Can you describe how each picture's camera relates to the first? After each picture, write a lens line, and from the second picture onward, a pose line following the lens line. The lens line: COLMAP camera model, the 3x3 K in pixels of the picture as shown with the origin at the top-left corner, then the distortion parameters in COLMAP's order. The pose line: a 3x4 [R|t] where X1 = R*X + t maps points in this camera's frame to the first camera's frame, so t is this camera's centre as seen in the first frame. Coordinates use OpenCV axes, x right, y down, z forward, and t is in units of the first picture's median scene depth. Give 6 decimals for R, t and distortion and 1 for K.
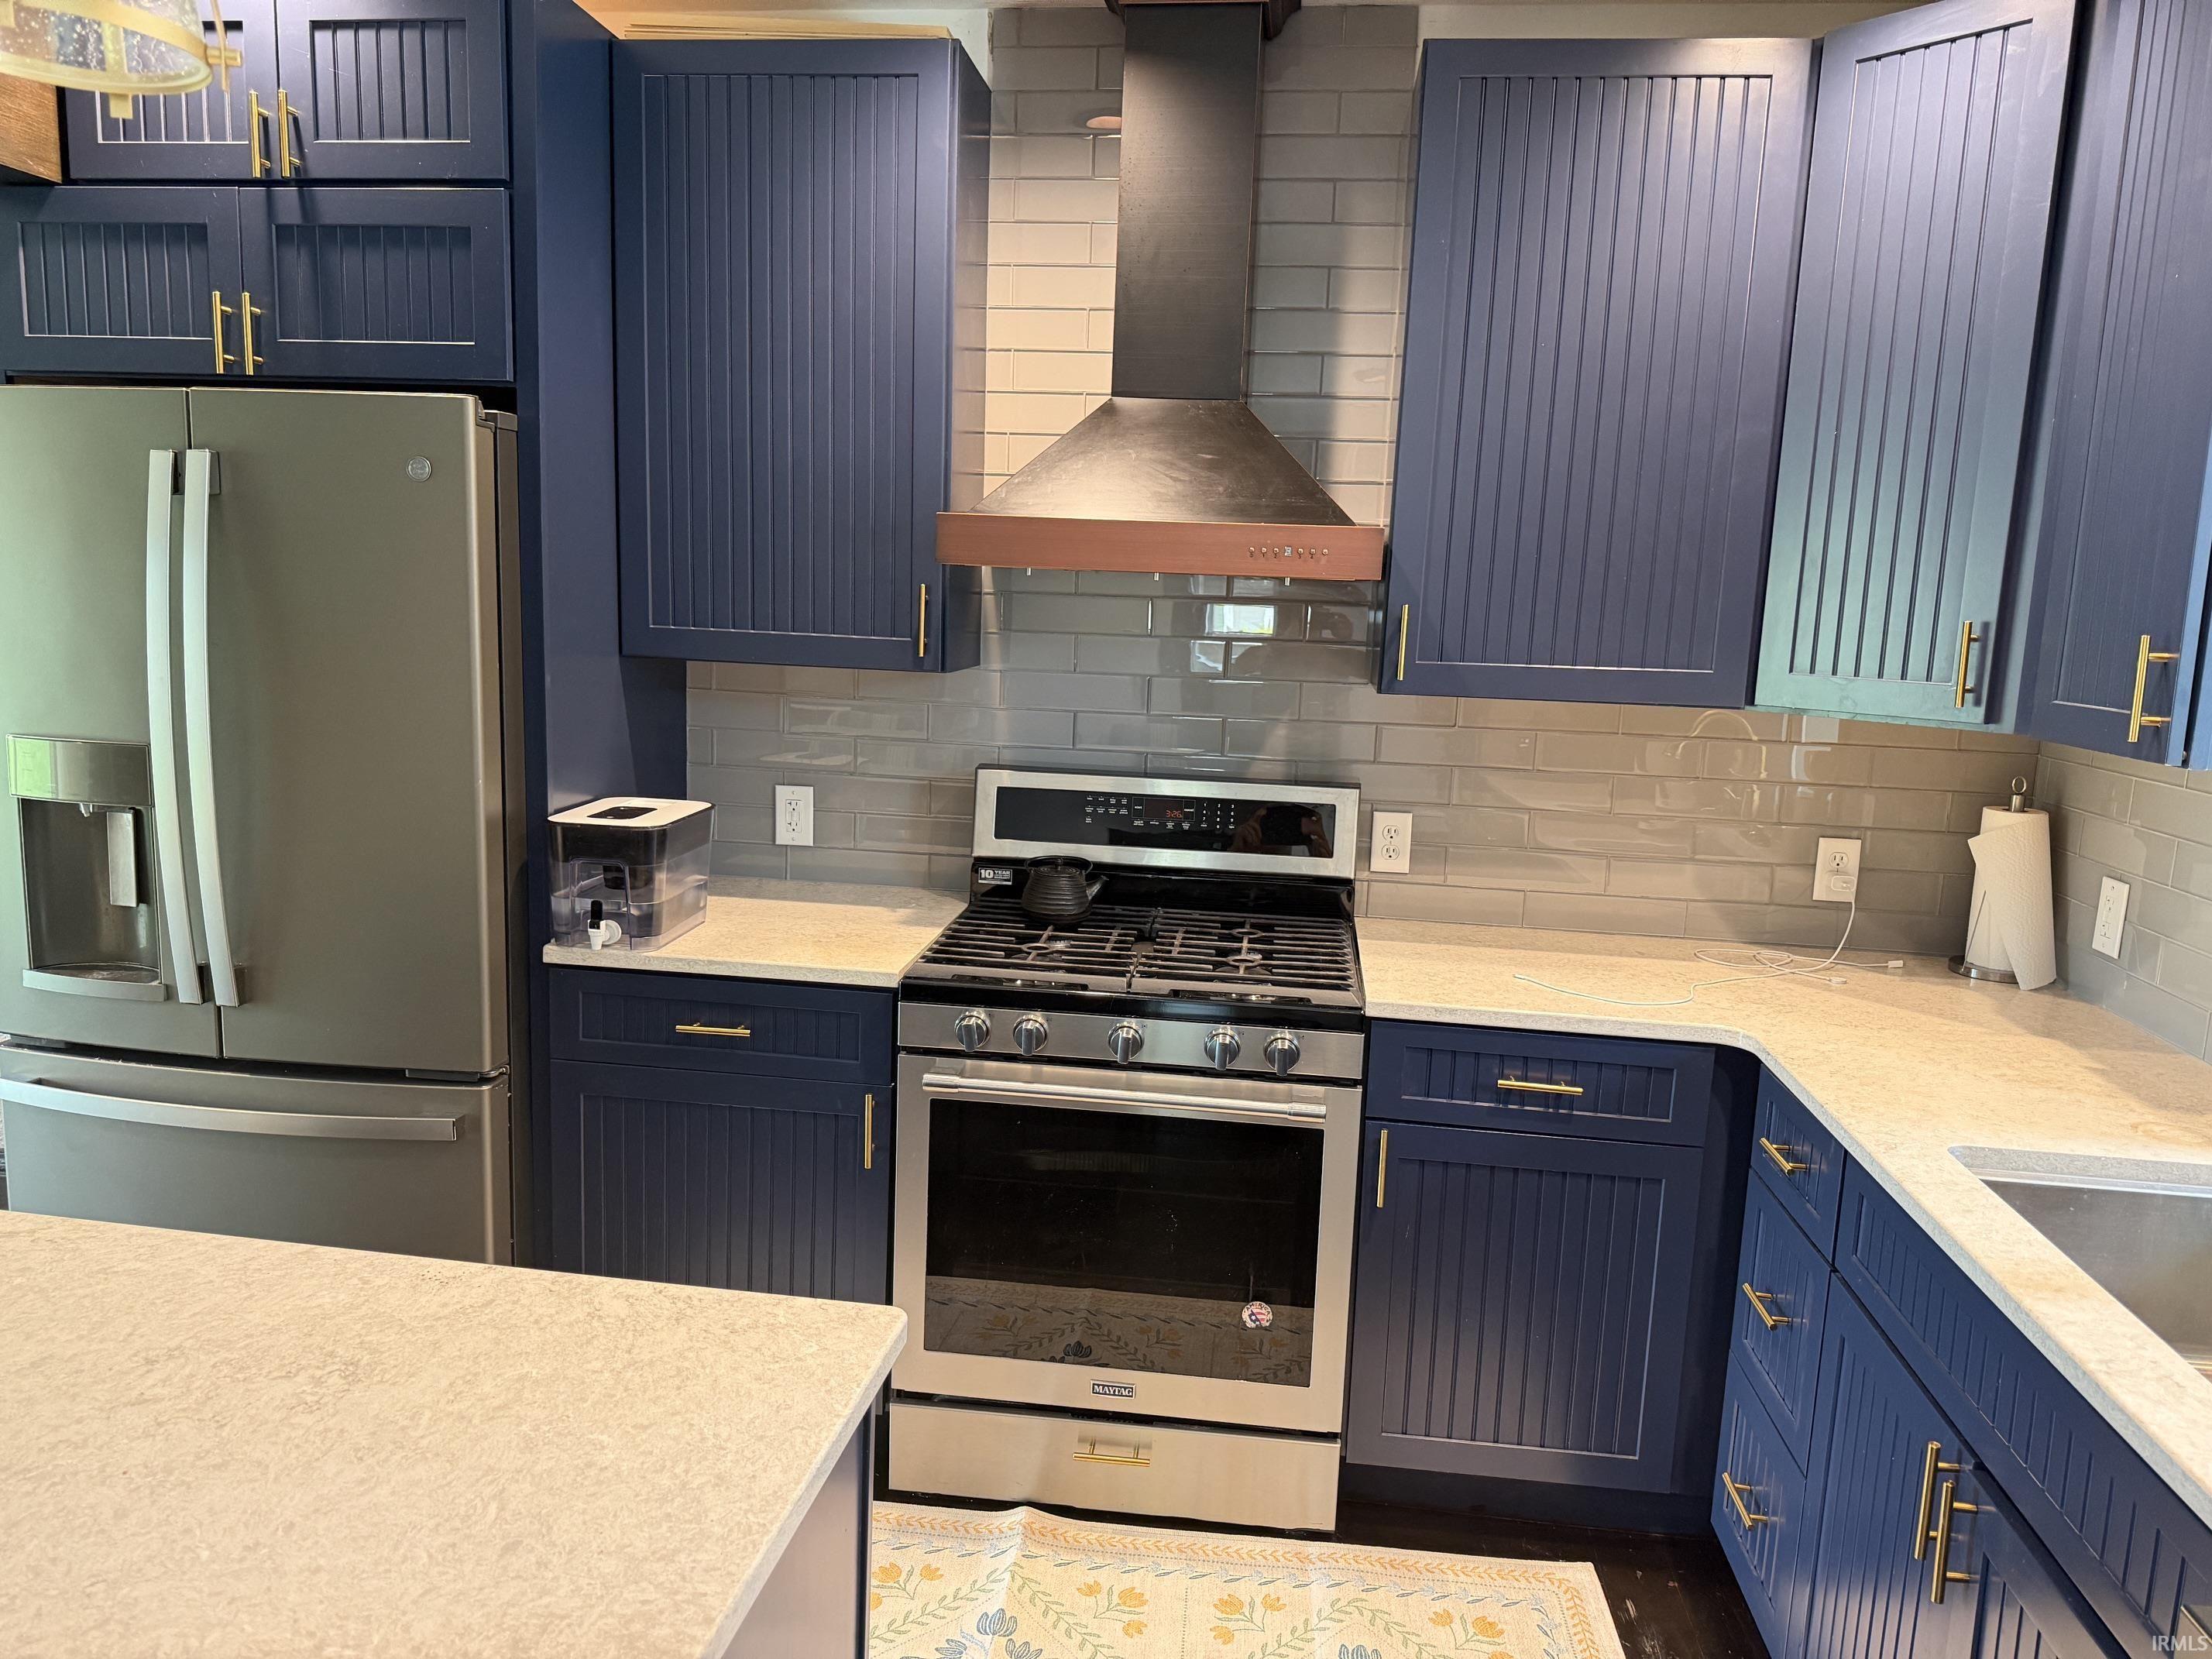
lens RADIAL K [[1580.7, 0, 1106.0], [0, 1580.7, 829.5], [0, 0, 1]] dist [0.011771, -0.008306]
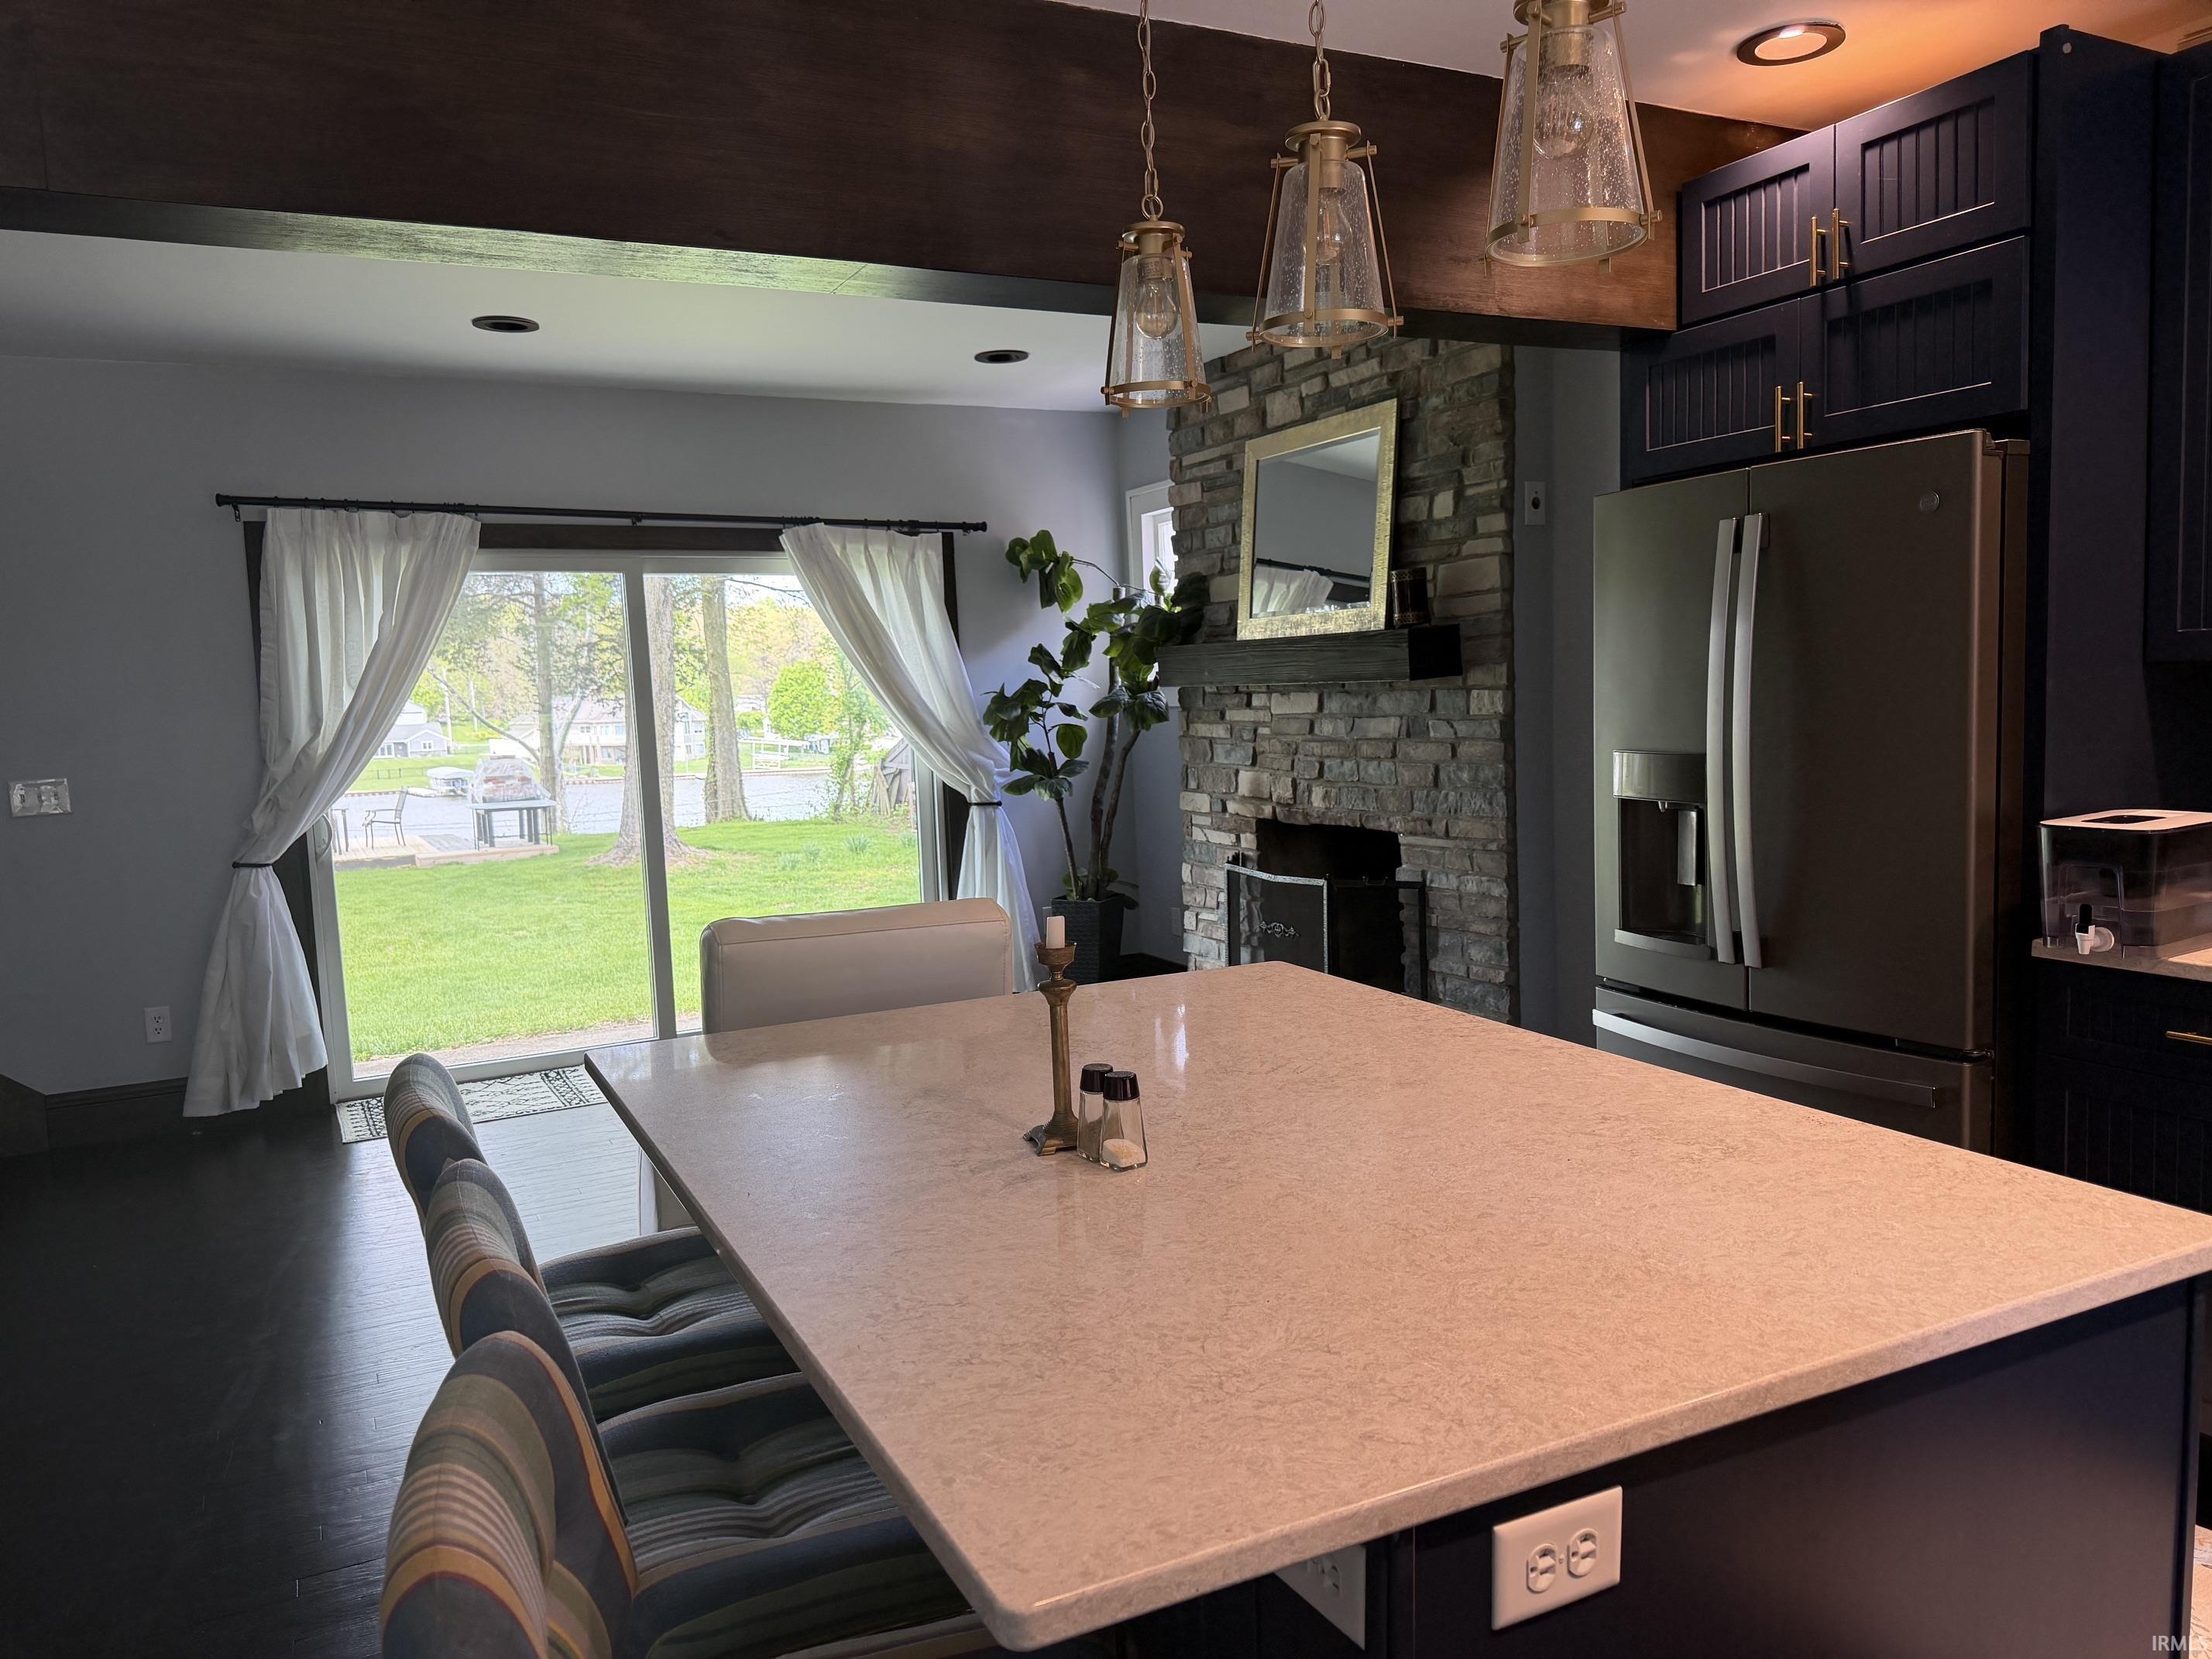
lens RADIAL K [[1555.6, 0, 1106.0], [0, 1555.6, 829.5], [0, 0, 1]] dist [0.067552, -0.083153]
pose [[0.569381, 0.020851, -0.821810, 0.157353], [-0.069695, 0.997303, -0.022984, 0.070590], [0.819114, 0.070363, 0.569298, -0.104579]]
